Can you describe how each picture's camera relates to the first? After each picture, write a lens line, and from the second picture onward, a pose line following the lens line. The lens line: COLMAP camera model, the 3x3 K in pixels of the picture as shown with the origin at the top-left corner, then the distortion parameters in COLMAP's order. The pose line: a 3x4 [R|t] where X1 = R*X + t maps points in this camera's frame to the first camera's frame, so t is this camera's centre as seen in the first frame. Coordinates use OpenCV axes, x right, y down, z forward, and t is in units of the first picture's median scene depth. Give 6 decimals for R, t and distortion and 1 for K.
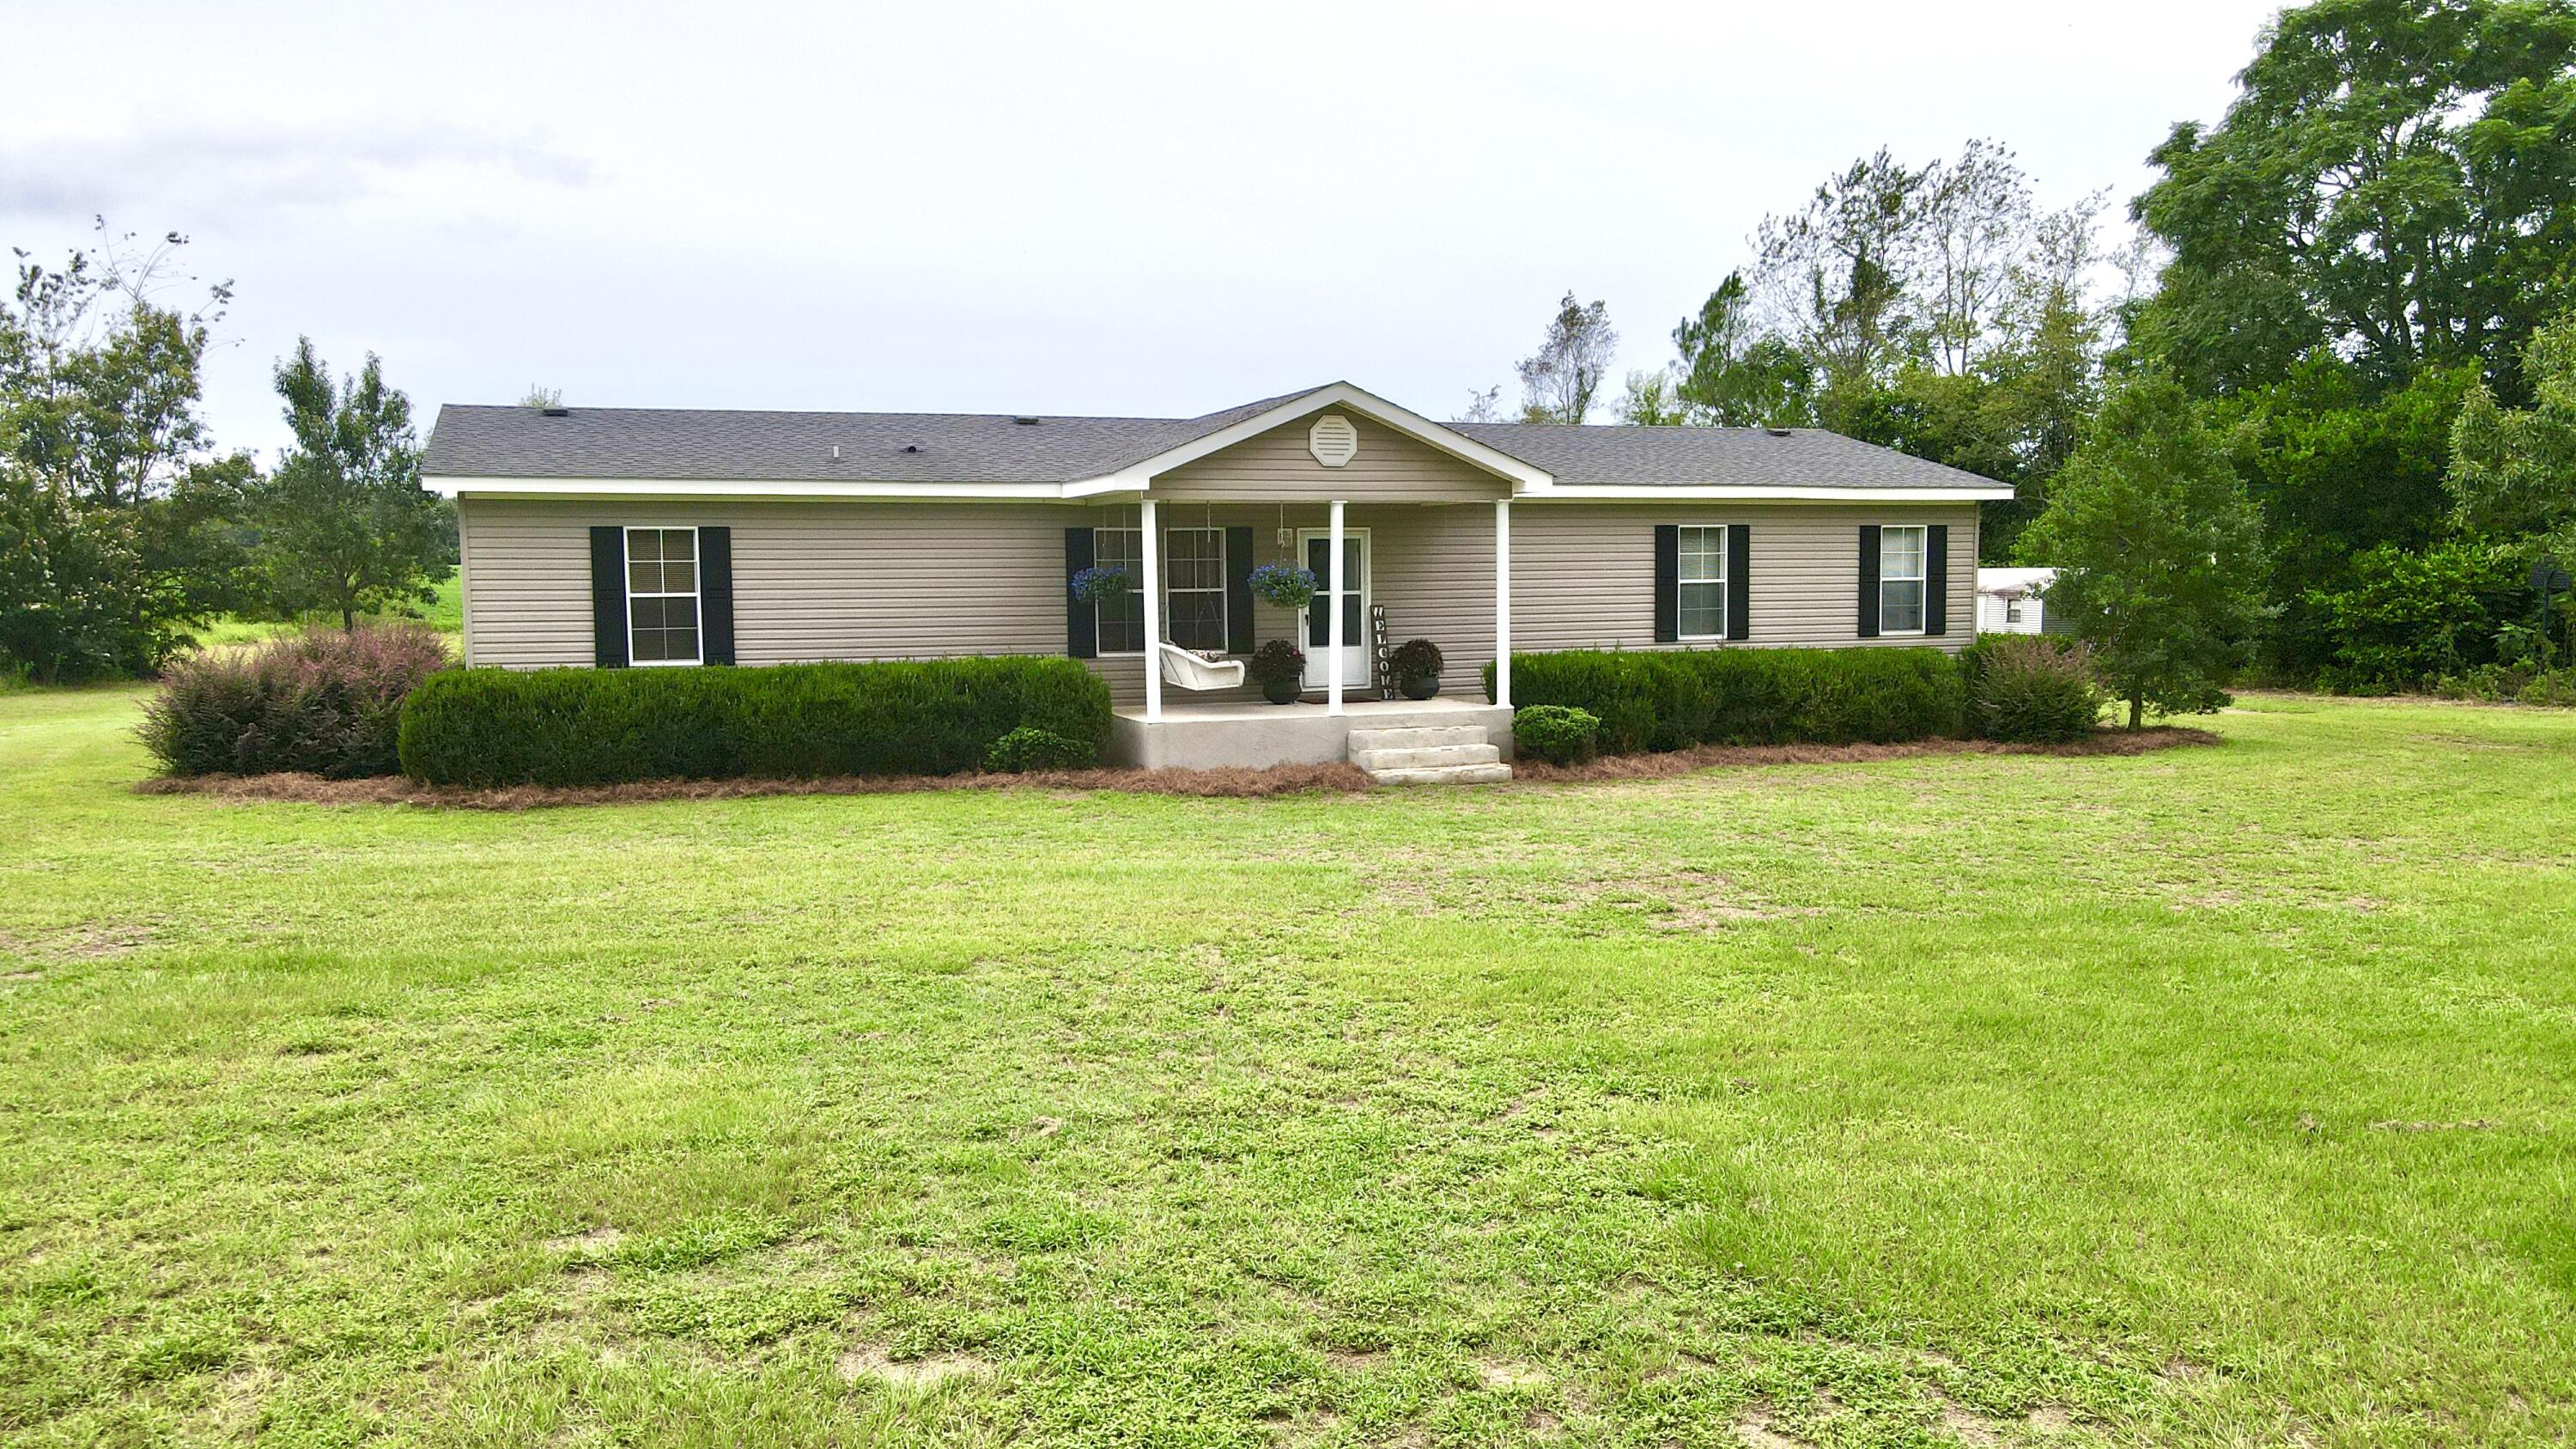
lens RADIAL K [[1901.5, 0, 1294.6], [0, 1901.5, 734.3], [0, 0, 1]] dist [-0.006759, 0.034551]
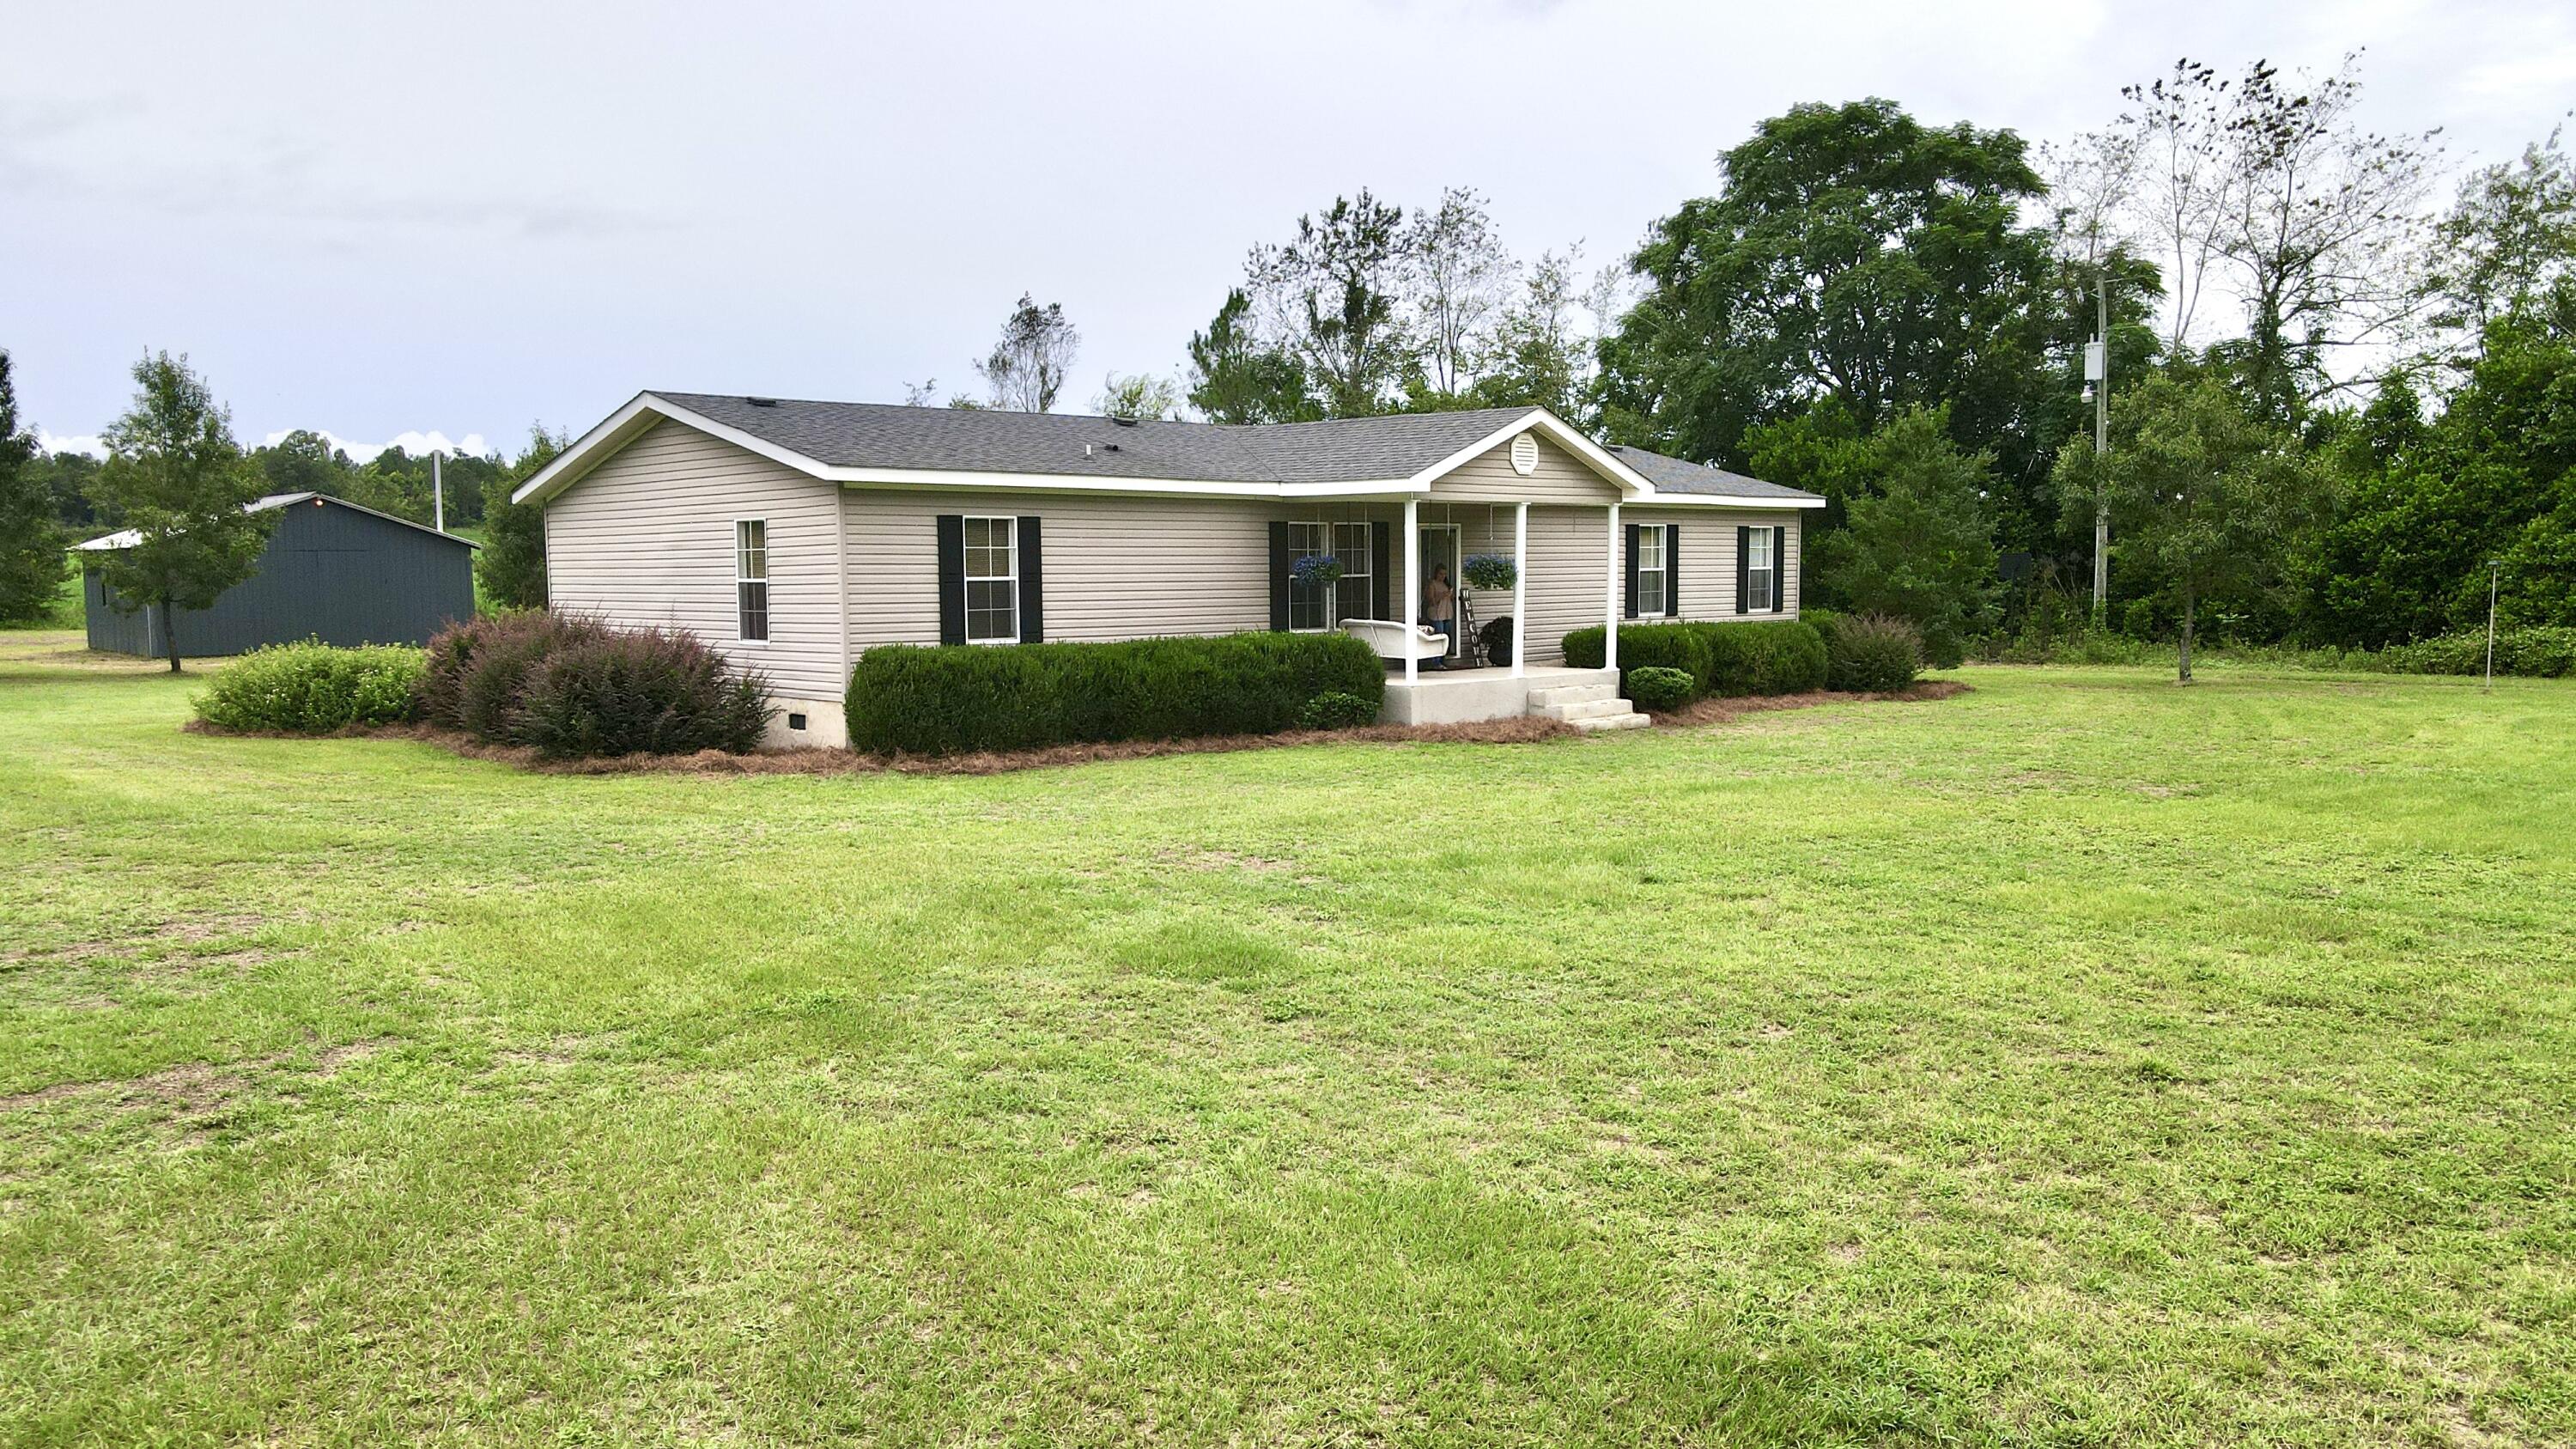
lens RADIAL K [[1901.5, 0, 1294.6], [0, 1901.5, 734.3], [0, 0, 1]] dist [-0.006759, 0.034551]
pose [[0.920065, -0.031154, 0.390525, -0.512410], [0.029410, 0.999513, 0.010446, 0.008082], [-0.390660, 0.001874, 0.920533, -0.059561]]
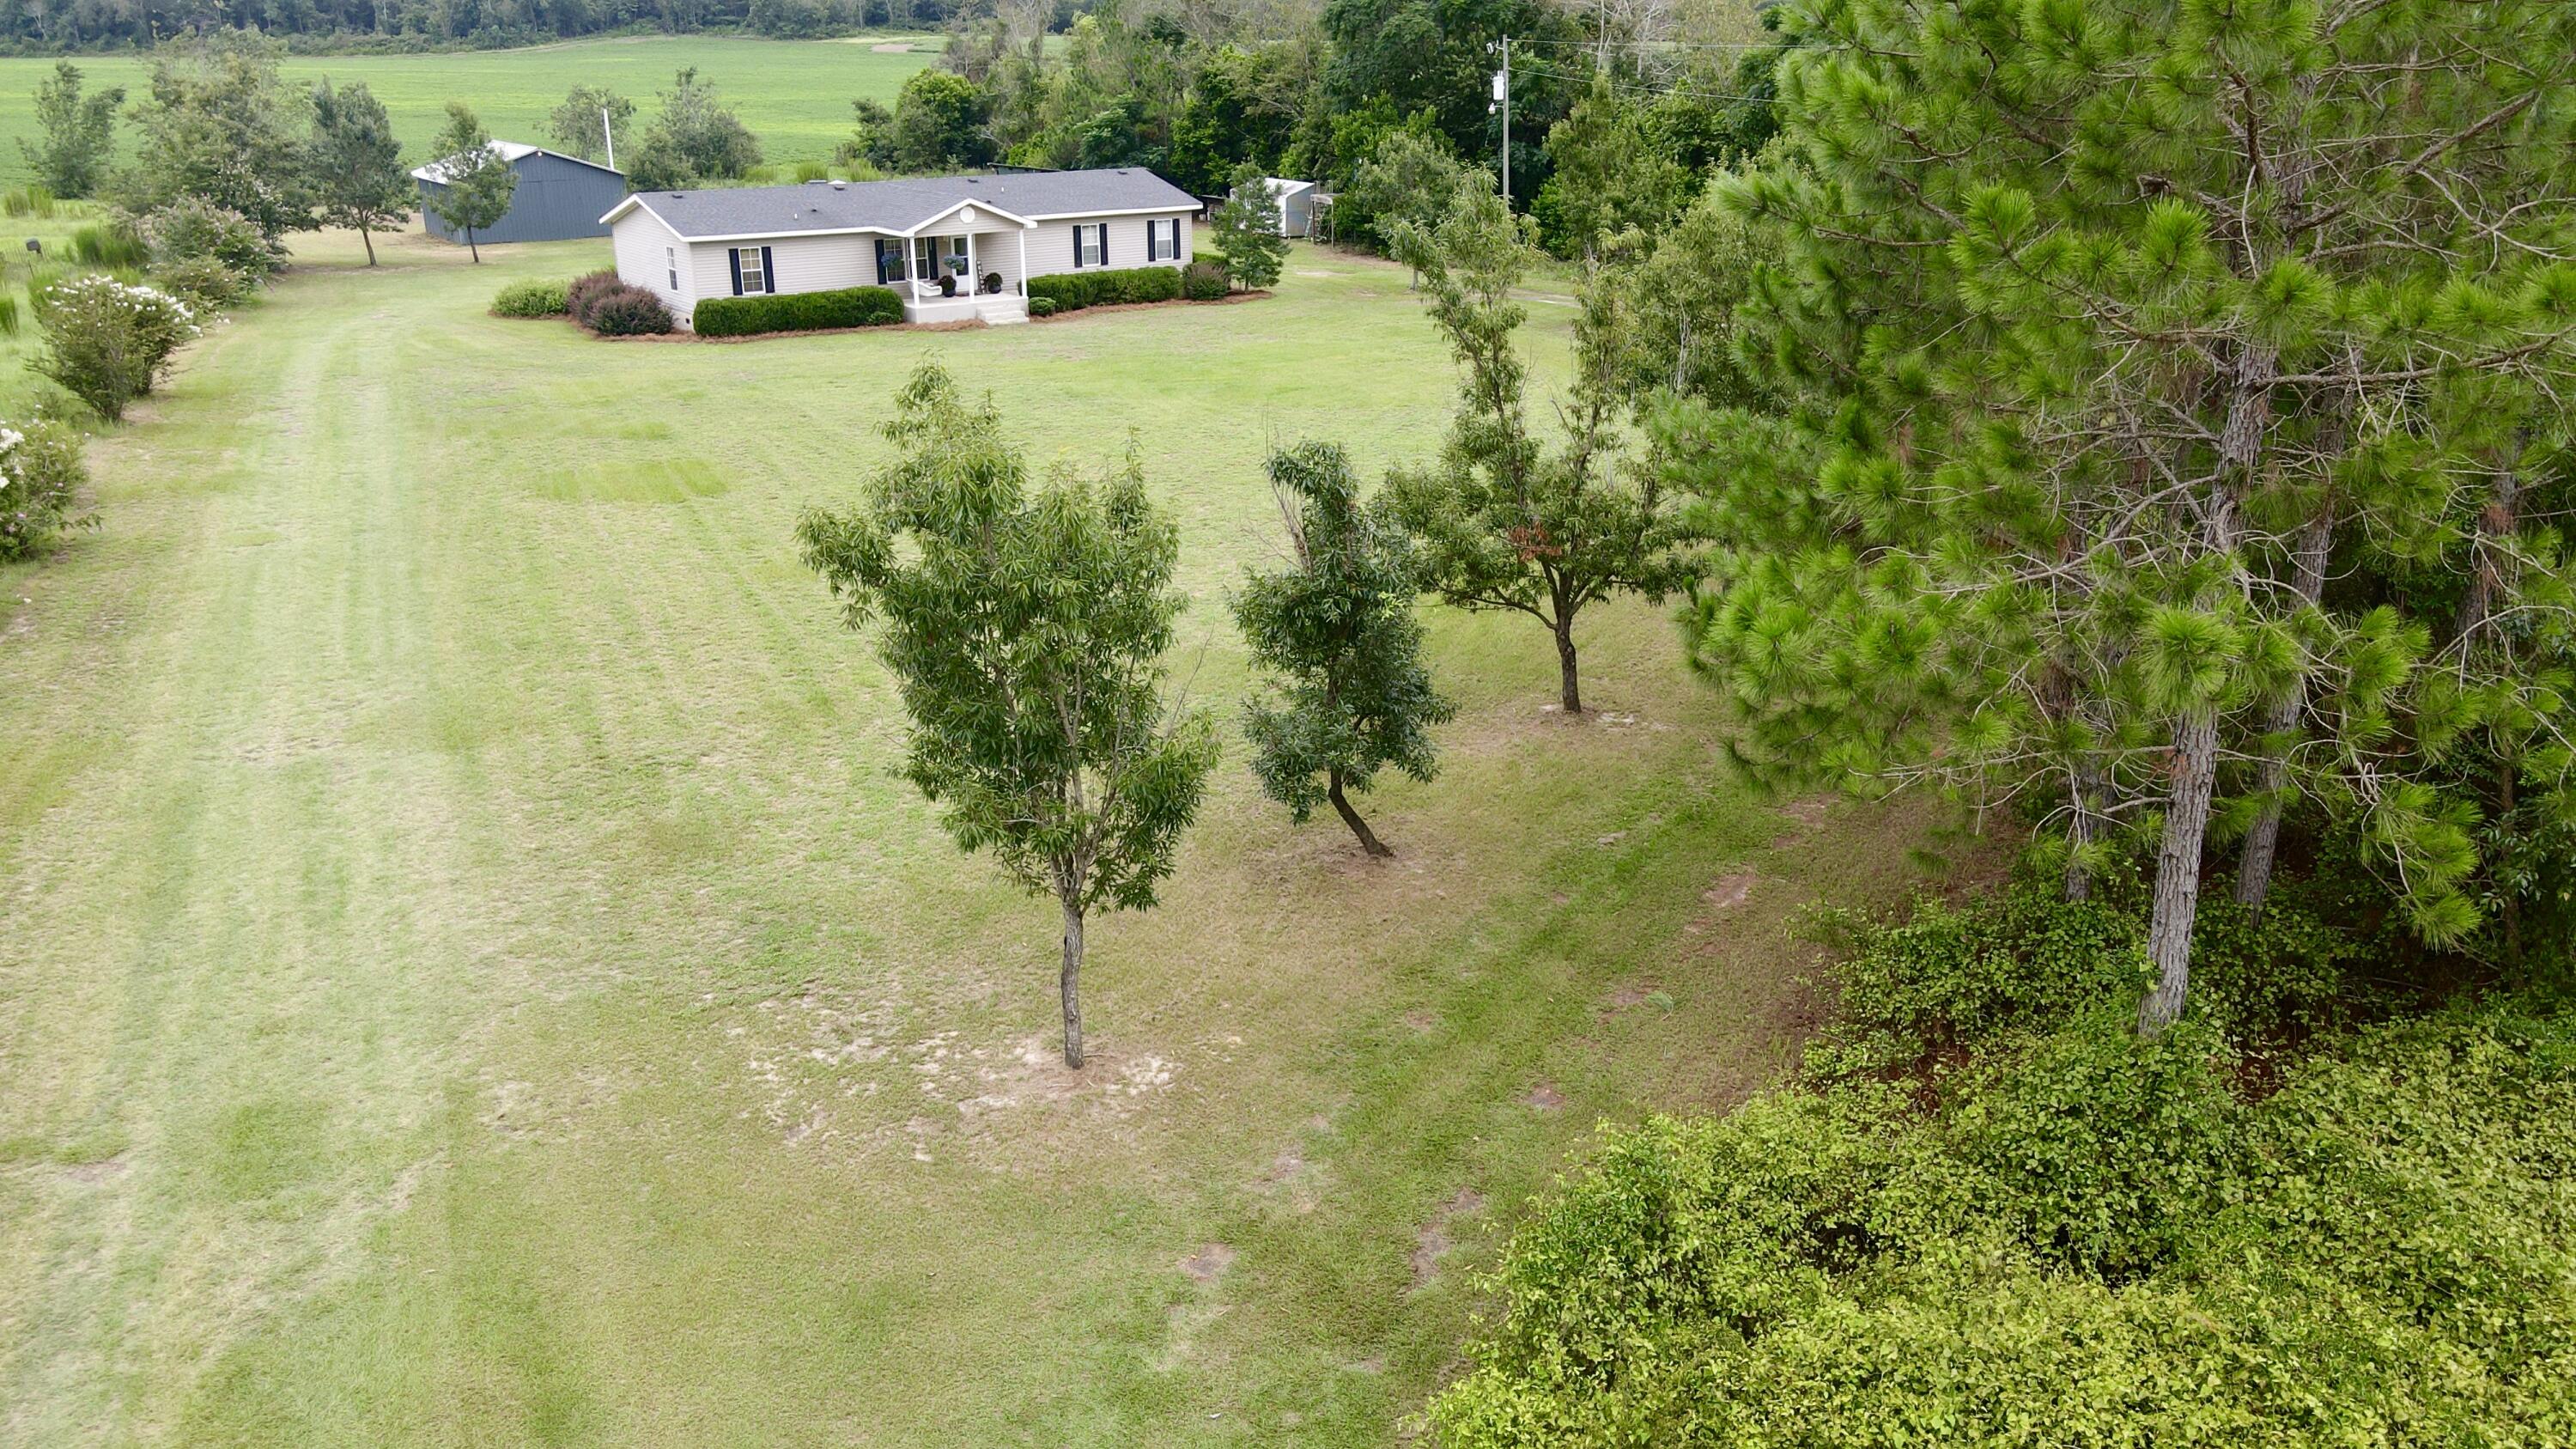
lens RADIAL K [[1901.5, 0, 1294.6], [0, 1901.5, 734.3], [0, 0, 1]] dist [-0.006759, 0.034551]
pose [[0.963261, -0.087681, 0.253851, -0.284031], [0.017410, 0.963603, 0.266768, -0.132263], [-0.268003, -0.252548, 0.929728, -1.956310]]
